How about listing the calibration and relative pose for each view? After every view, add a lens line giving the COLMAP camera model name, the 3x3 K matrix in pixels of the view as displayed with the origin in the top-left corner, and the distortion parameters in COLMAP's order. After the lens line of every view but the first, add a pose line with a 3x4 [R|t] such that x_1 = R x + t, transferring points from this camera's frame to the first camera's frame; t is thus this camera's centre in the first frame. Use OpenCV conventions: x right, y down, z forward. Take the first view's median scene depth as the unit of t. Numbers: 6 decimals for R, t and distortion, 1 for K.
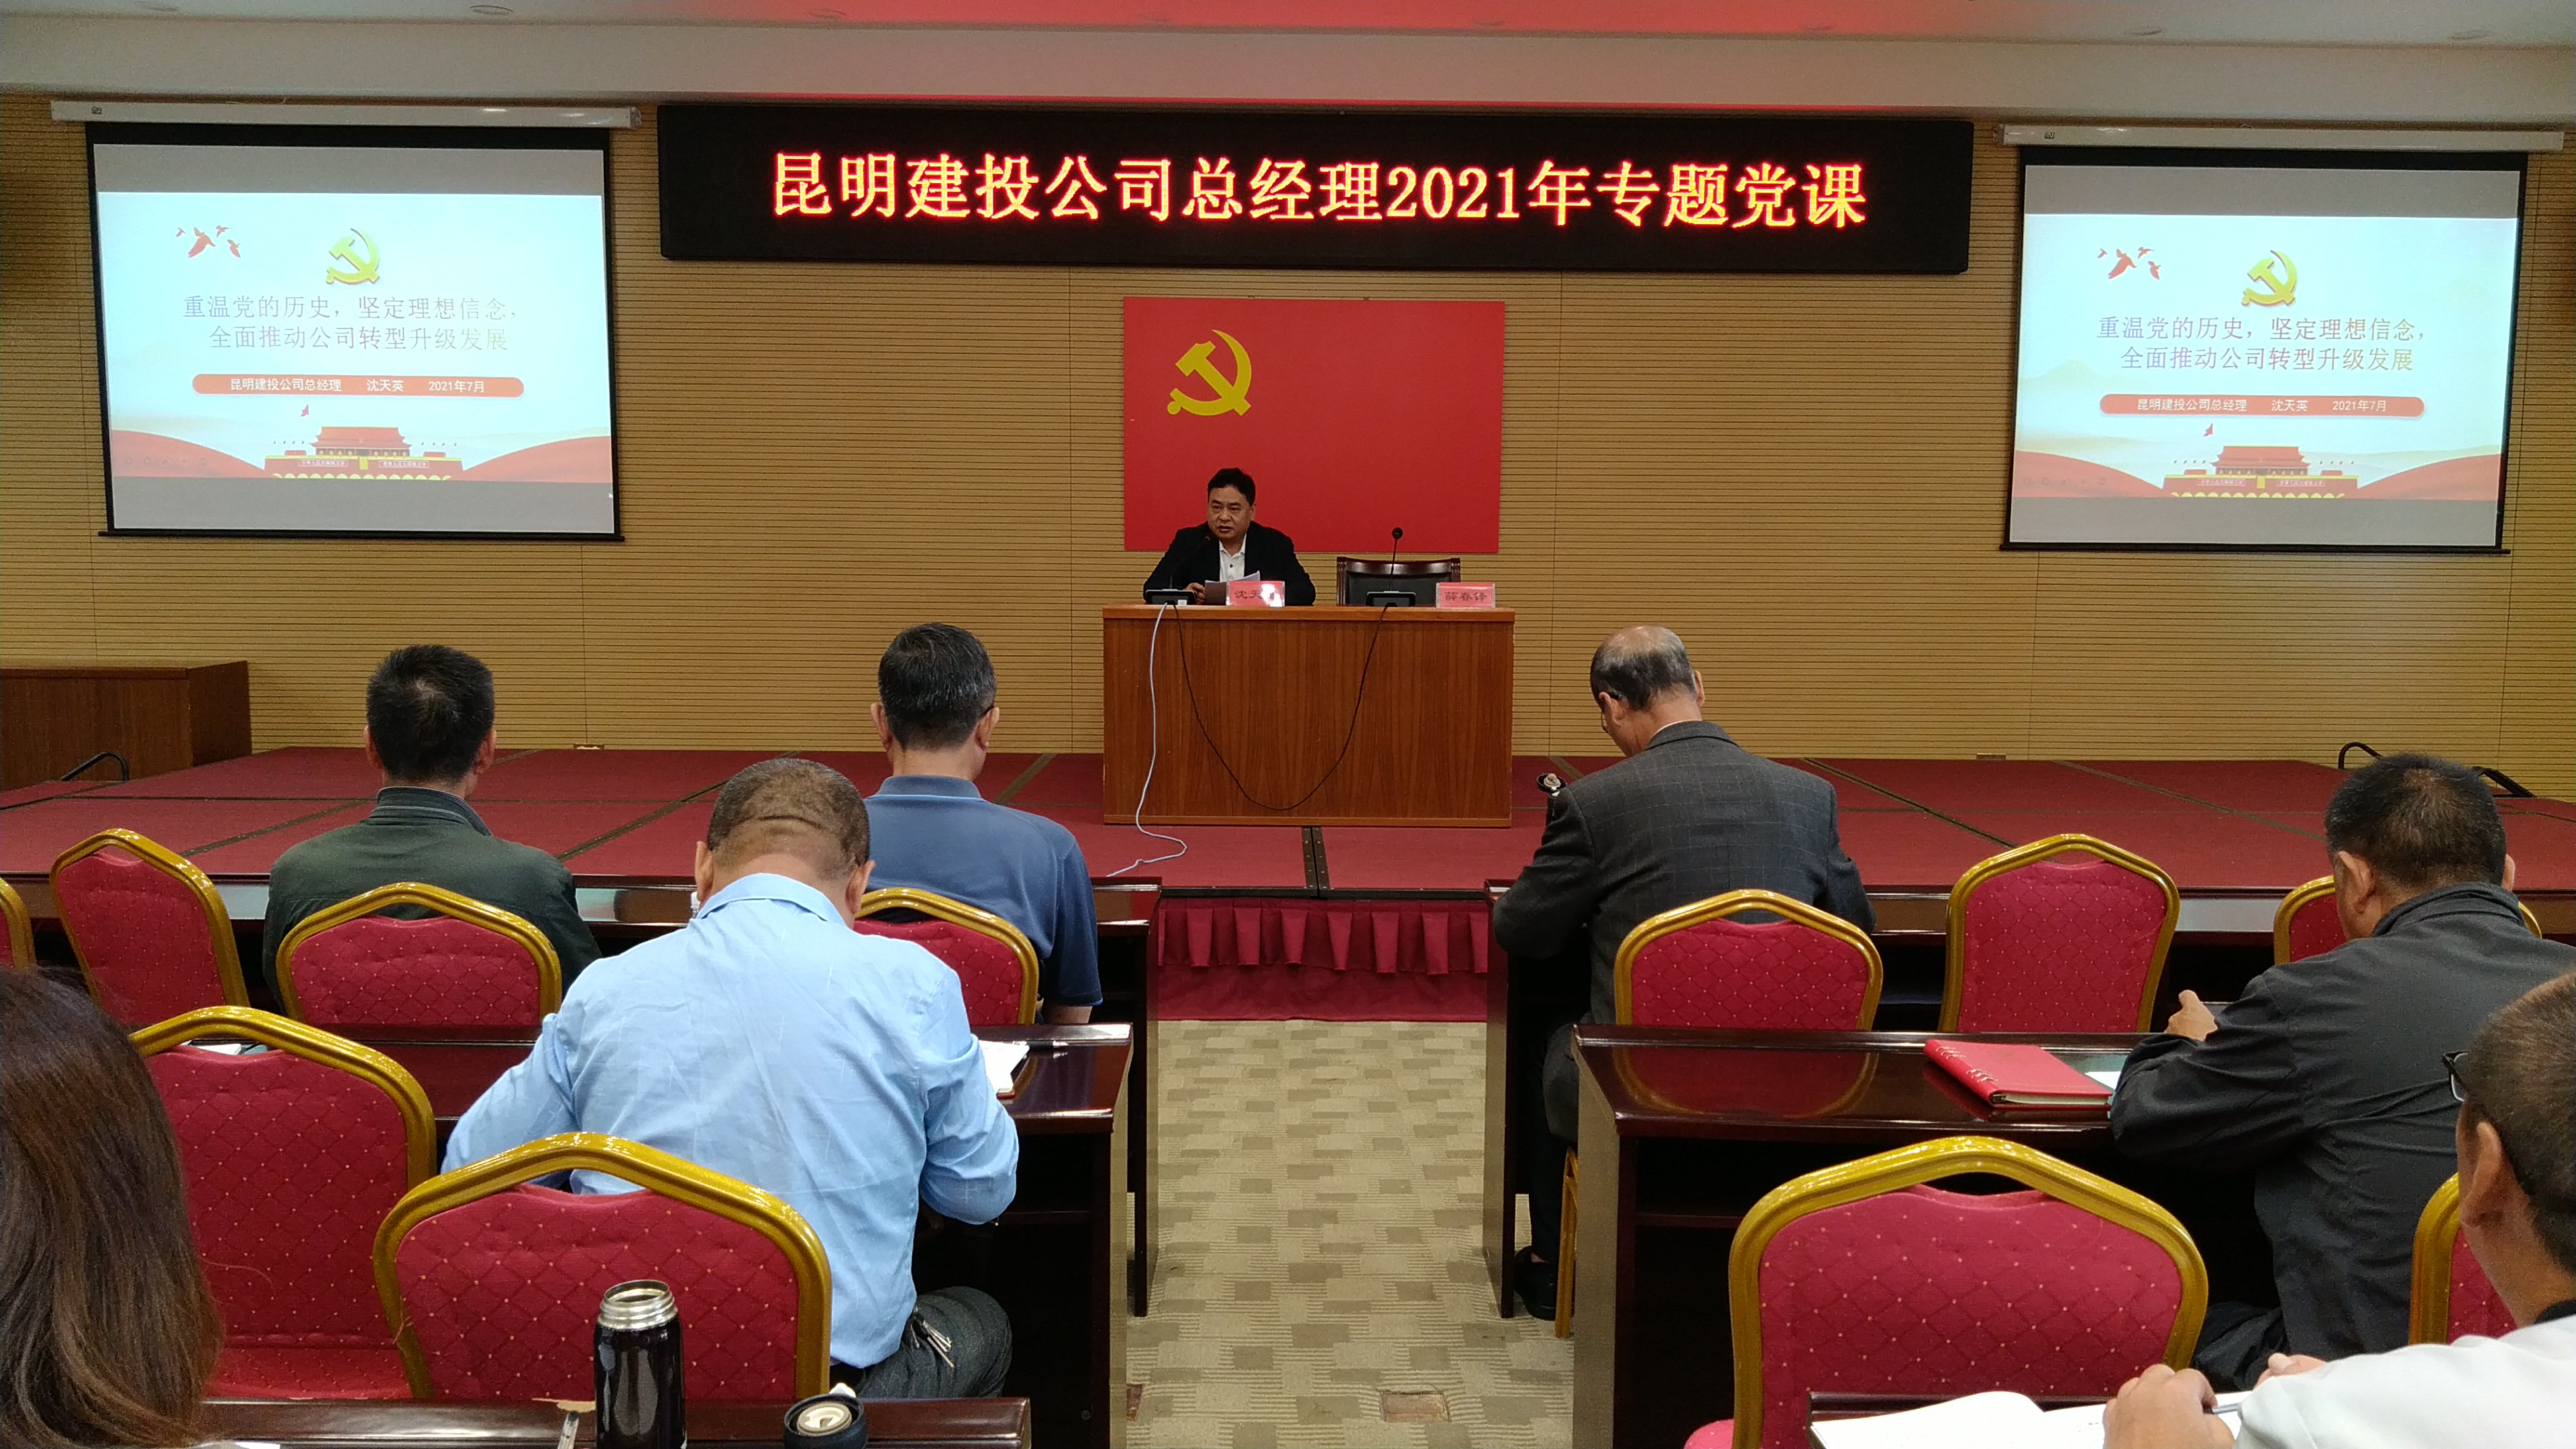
lens RADIAL K [[1958.3, 0, 1288.0], [0, 1958.3, 724.5], [0, 0, 1]] dist [0.029809, -0.051107]
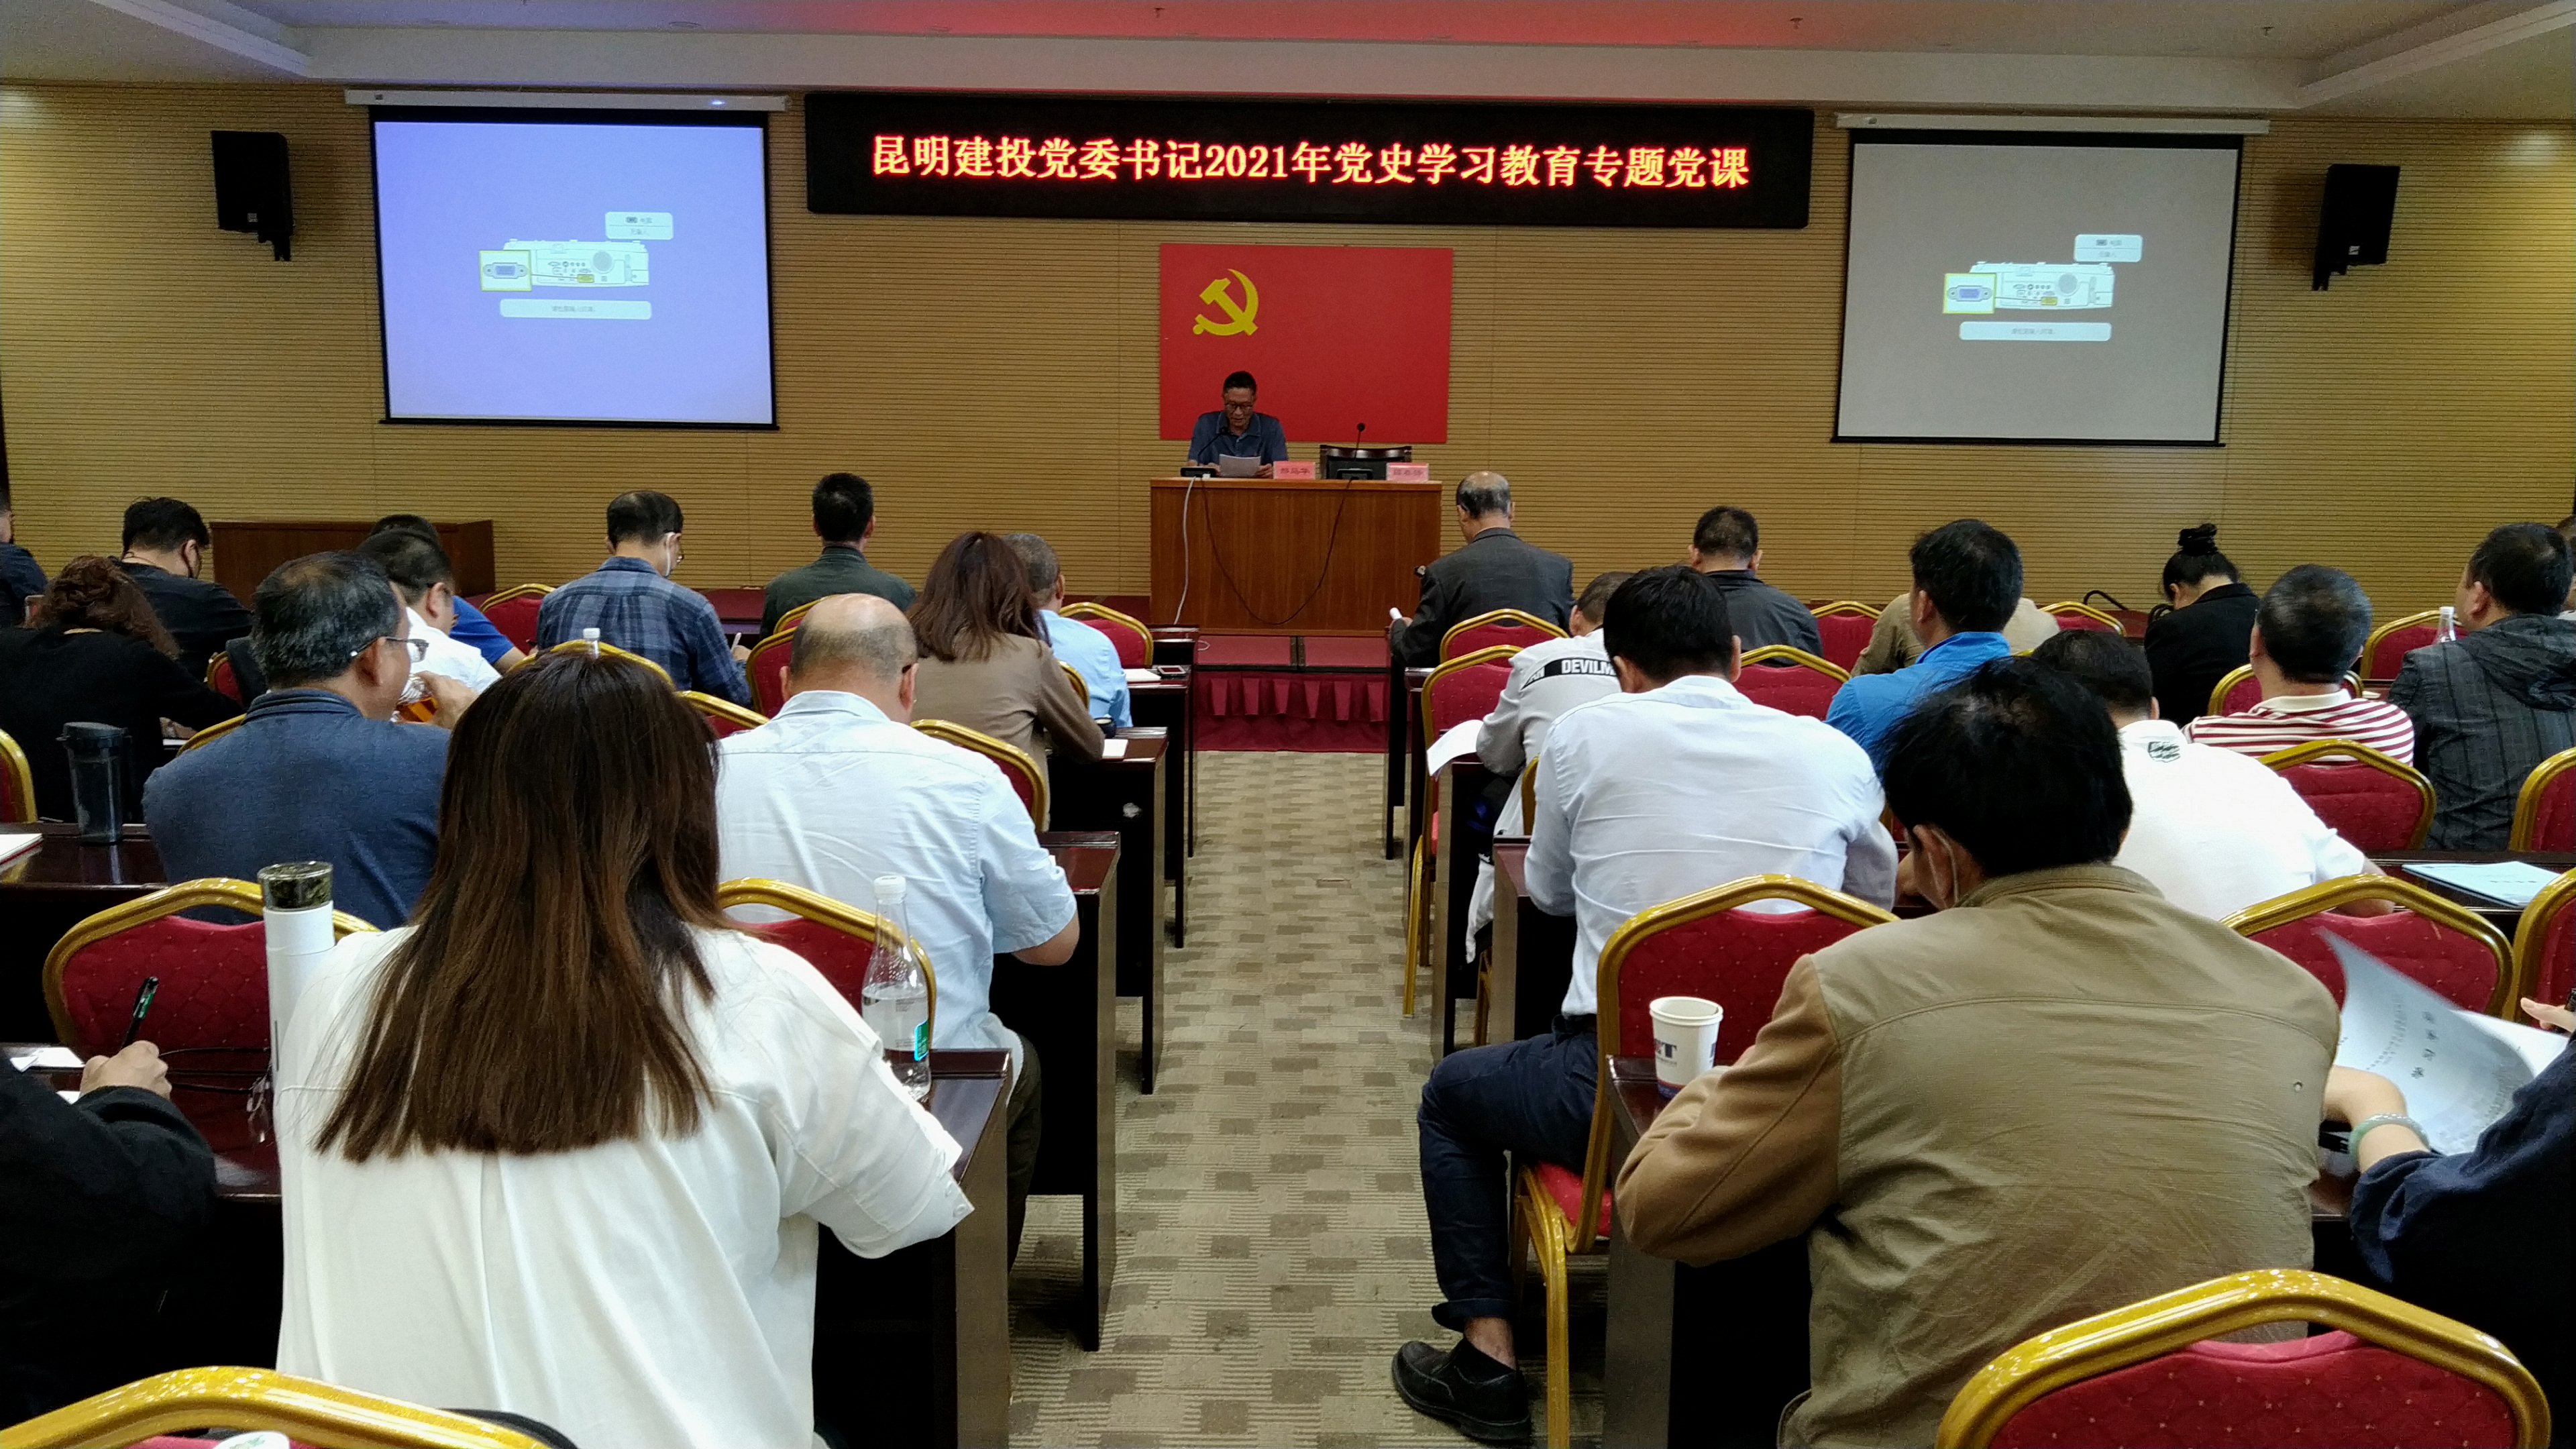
lens RADIAL K [[1958.3, 0, 1288.0], [0, 1958.3, 724.5], [0, 0, 1]] dist [0.029809, -0.051107]
pose [[0.999968, 0.006129, -0.005227, 0.010204], [-0.005831, 0.998463, 0.055120, 0.029675], [0.005556, -0.055087, 0.998466, -0.324894]]
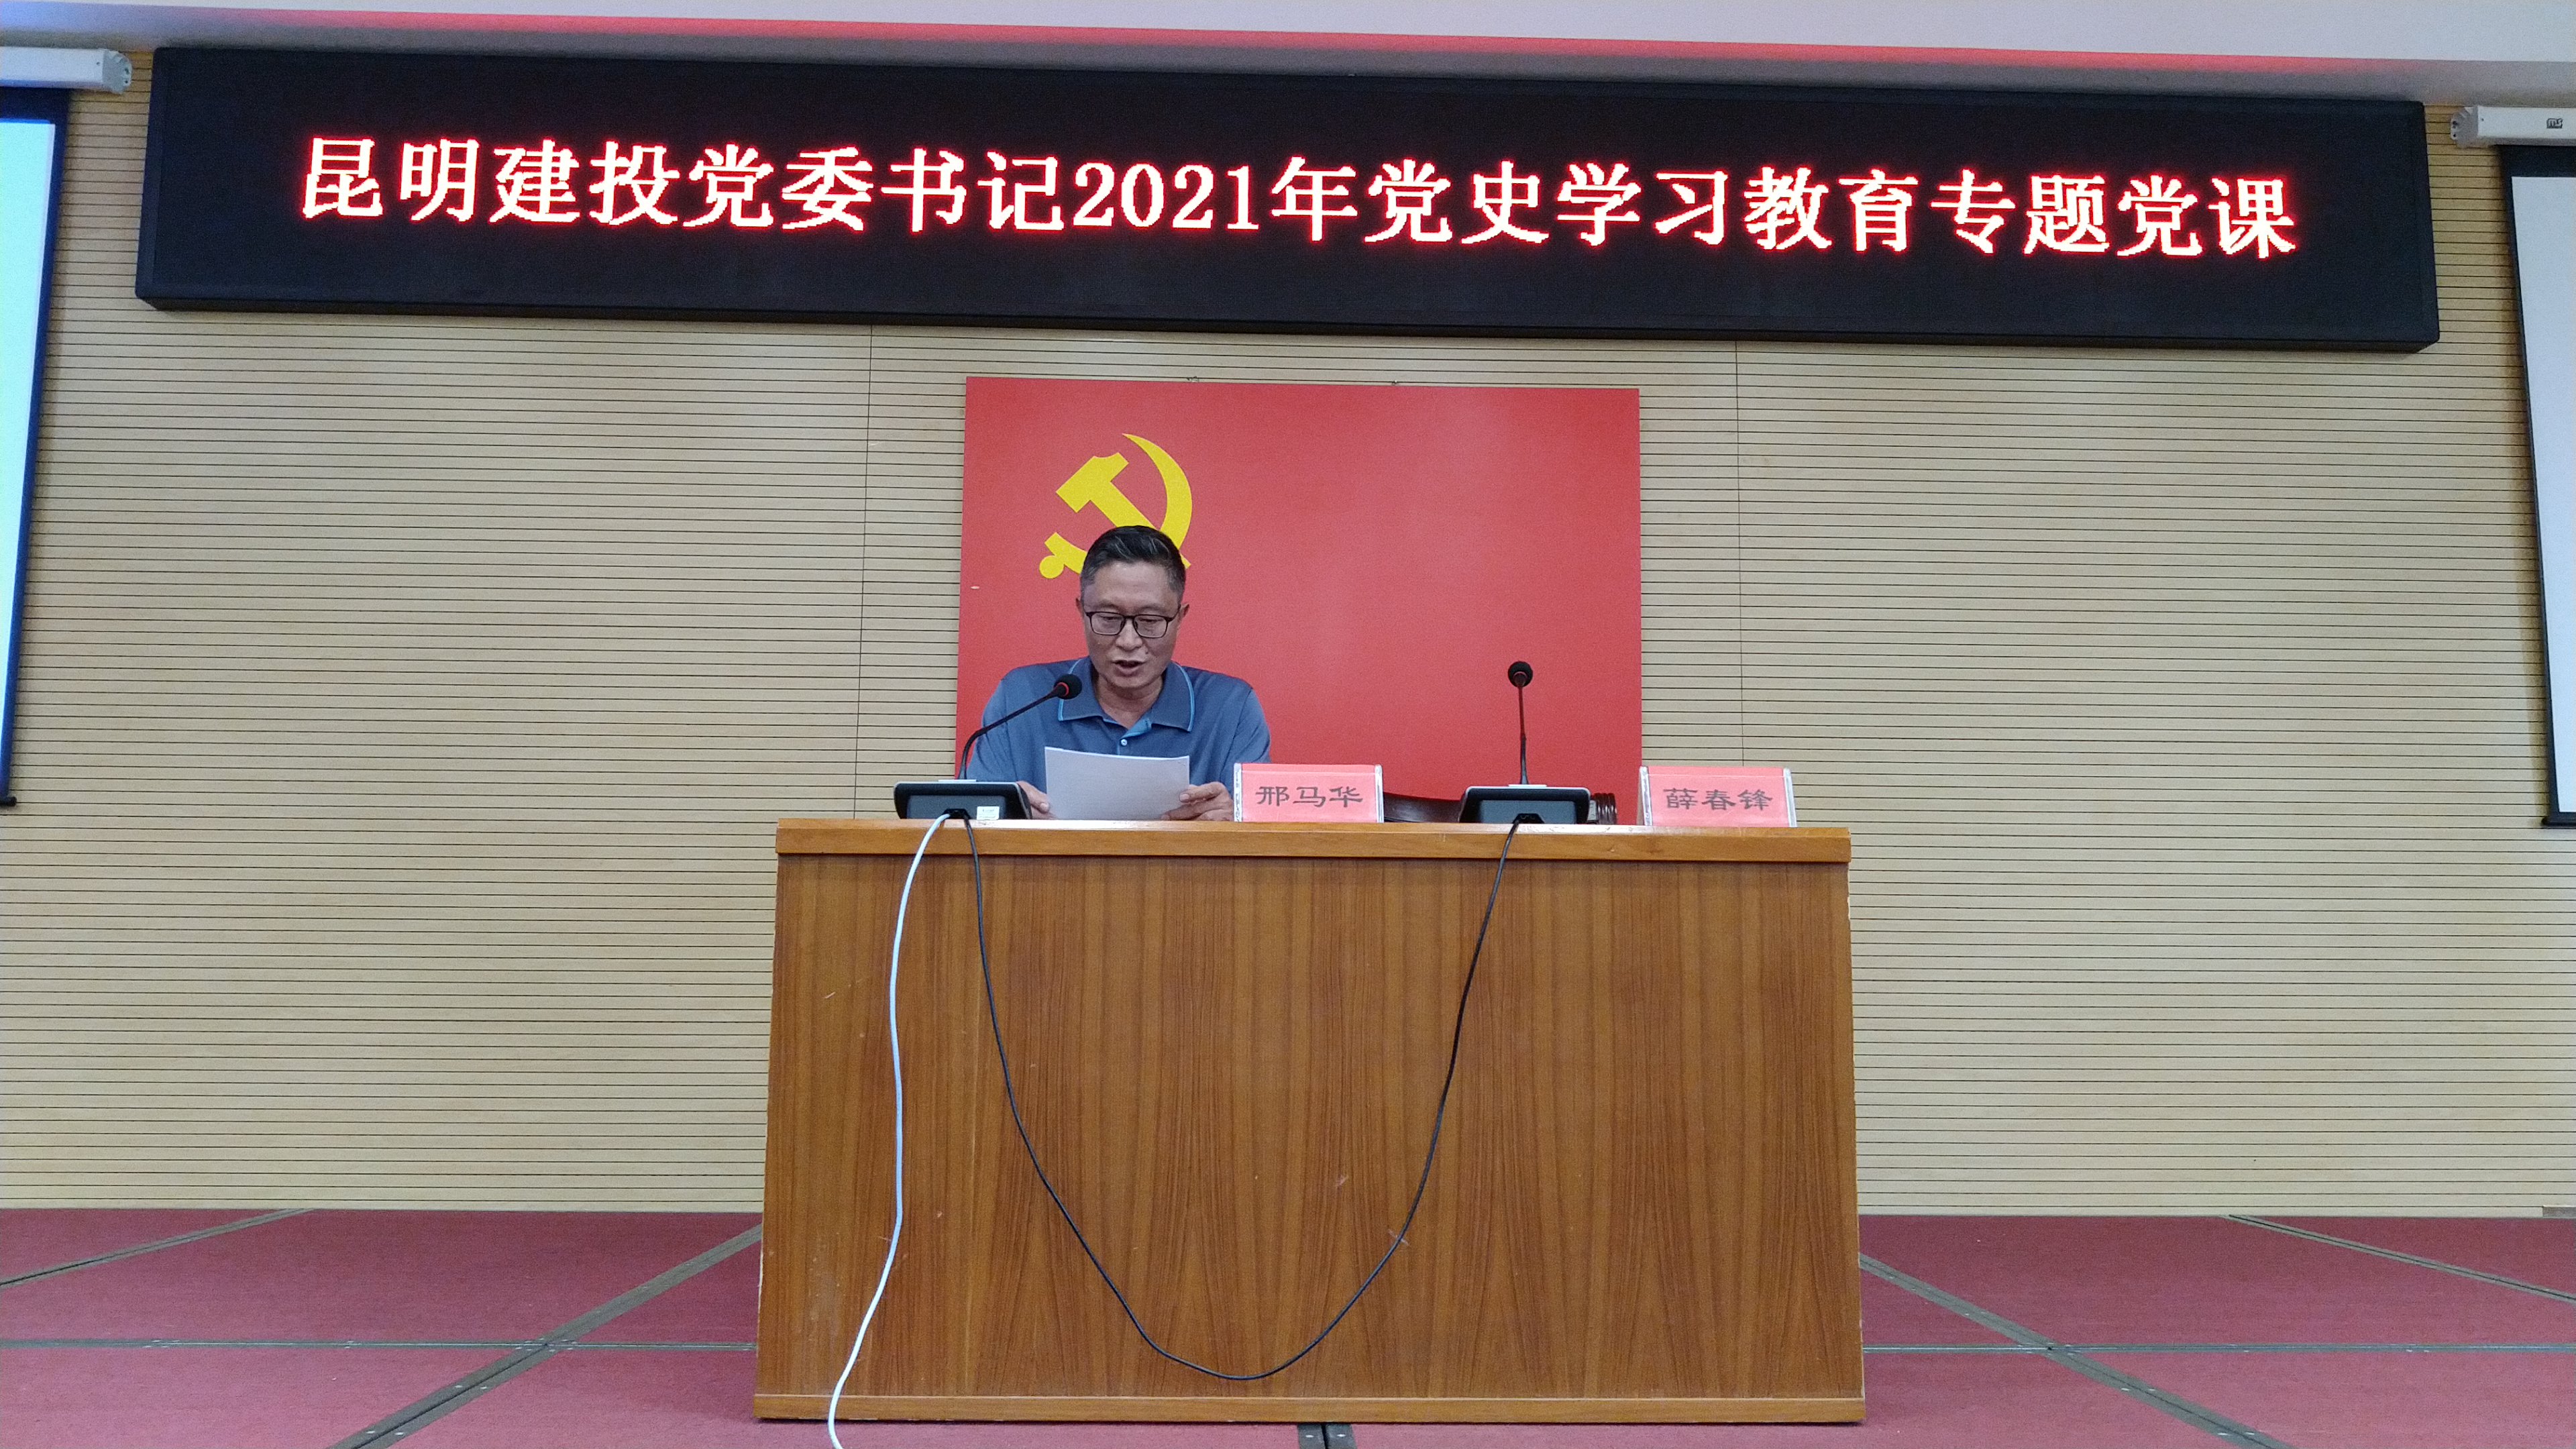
lens RADIAL K [[1958.3, 0, 1288.0], [0, 1958.3, 724.5], [0, 0, 1]] dist [0.029809, -0.051107]
pose [[0.999821, 0.001493, 0.018882, -0.001658], [0.002751, 0.974873, -0.222746, 0.005289], [-0.018740, 0.222758, 0.974694, 0.476879]]
